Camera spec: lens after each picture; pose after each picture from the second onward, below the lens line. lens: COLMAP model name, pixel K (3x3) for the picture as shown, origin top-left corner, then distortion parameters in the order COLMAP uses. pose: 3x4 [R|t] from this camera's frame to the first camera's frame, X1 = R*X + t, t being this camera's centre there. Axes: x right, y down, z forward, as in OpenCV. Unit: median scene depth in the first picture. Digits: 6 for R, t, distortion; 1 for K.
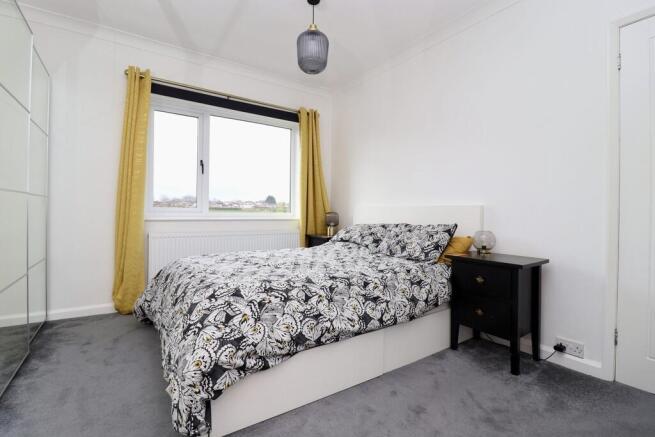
lens RADIAL K [[307.9, 0, 328.3], [0, 307.9, 212.2], [0, 0, 1]] dist [-0.001290, -0.000566]
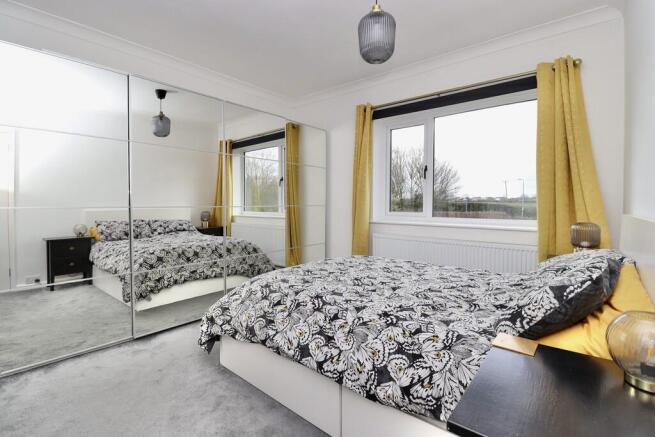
lens RADIAL K [[327.8, 0, 326.6], [0, 327.8, 204.0], [0, 0, 1]] dist [-0.058369, -0.000206]
pose [[0.223024, -0.013327, -0.974722, 0.714361], [-0.009232, 0.999833, -0.015782, -0.033581], [0.974769, 0.012518, 0.222864, 0.601982]]
